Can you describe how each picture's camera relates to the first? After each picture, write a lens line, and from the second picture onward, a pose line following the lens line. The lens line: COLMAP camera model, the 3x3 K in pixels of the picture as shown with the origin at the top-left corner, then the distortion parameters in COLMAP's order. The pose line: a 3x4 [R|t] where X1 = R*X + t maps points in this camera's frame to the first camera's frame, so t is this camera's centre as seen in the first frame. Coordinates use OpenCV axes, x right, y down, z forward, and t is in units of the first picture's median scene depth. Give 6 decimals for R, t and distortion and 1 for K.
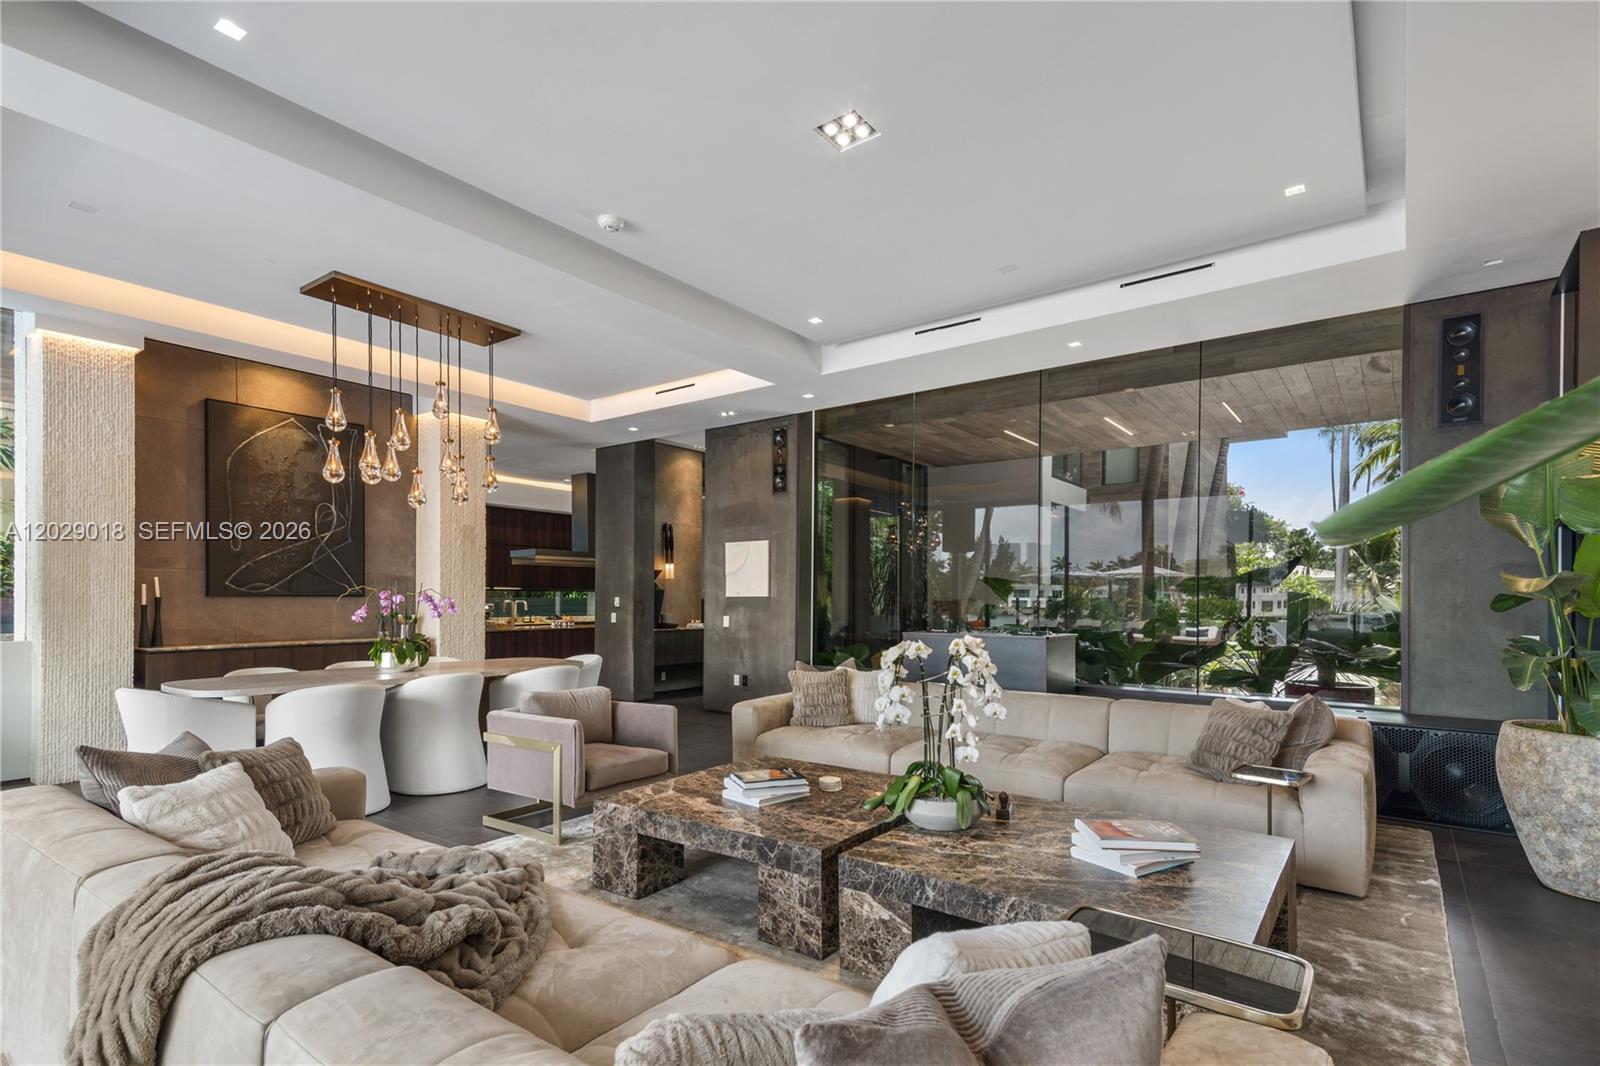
lens RADIAL K [[796.6, 0, 800.0], [0, 796.6, 594.2], [0, 0, 1]] dist [0.001018, -0.000739]
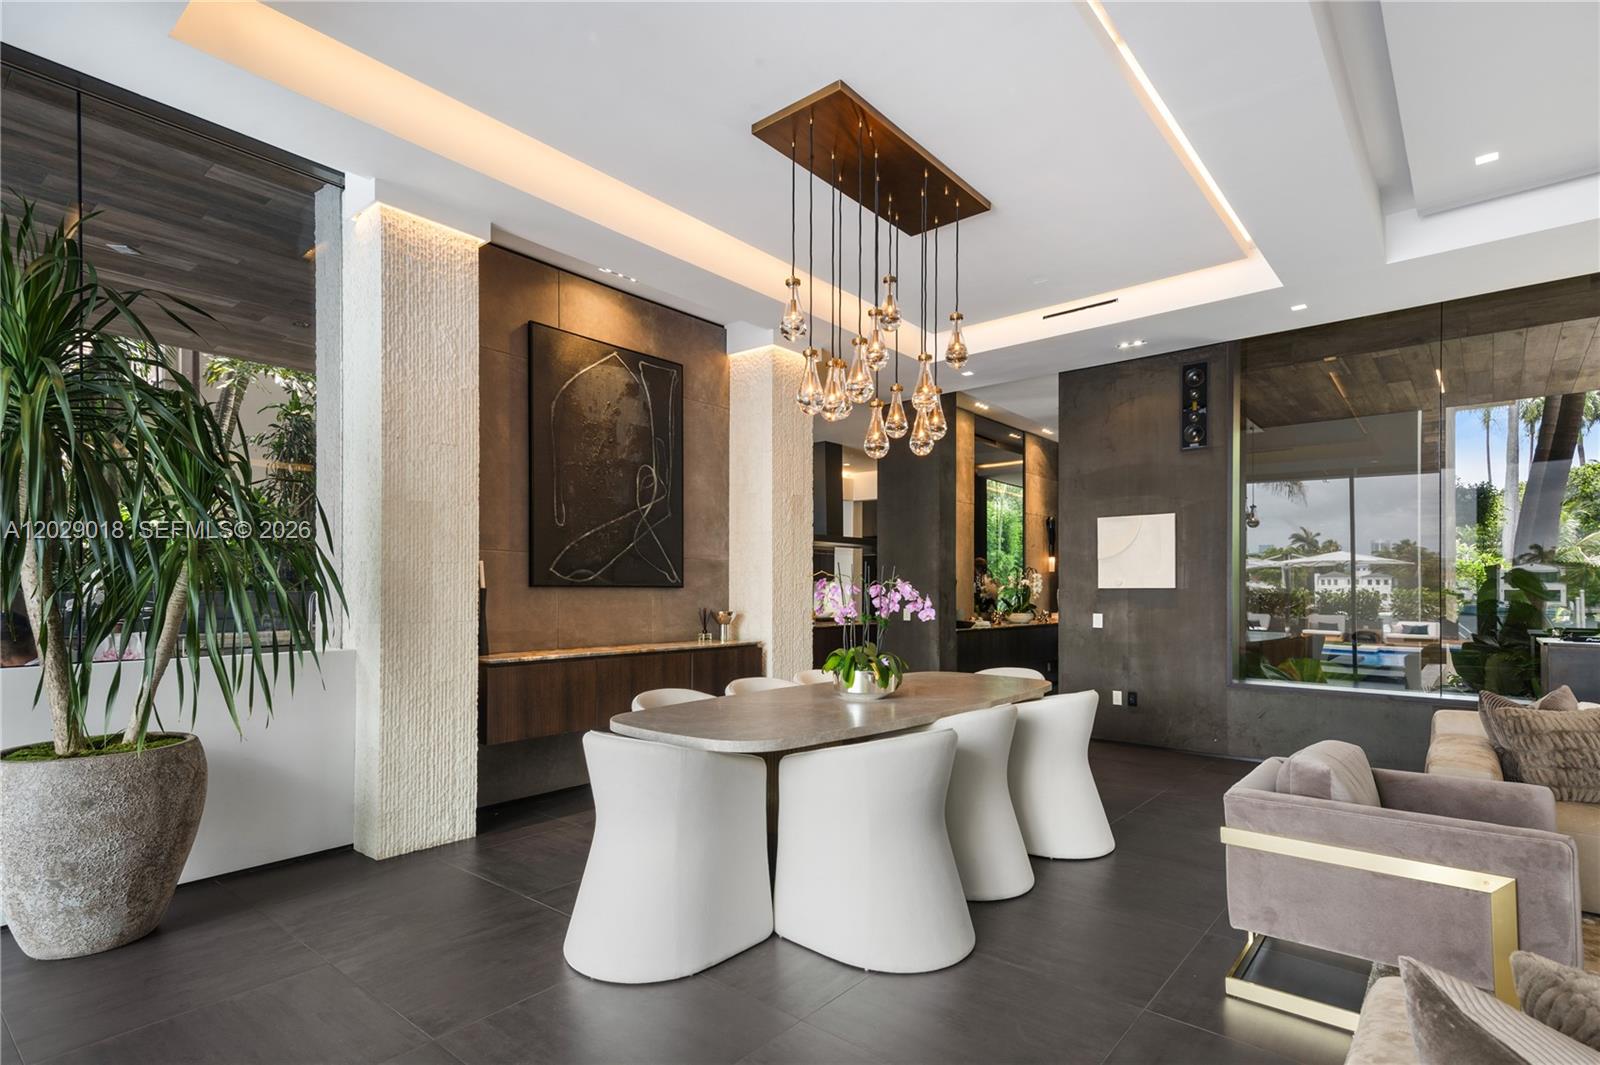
lens RADIAL K [[795.1, 0, 763.8], [0, 795.1, 591.1], [0, 0, 1]] dist [-0.001765, -0.000760]
pose [[0.995907, 0.001043, -0.090382, -0.424555], [-0.000464, 0.999979, 0.006429, 0.001398], [0.090387, -0.006361, 0.995886, 0.257310]]
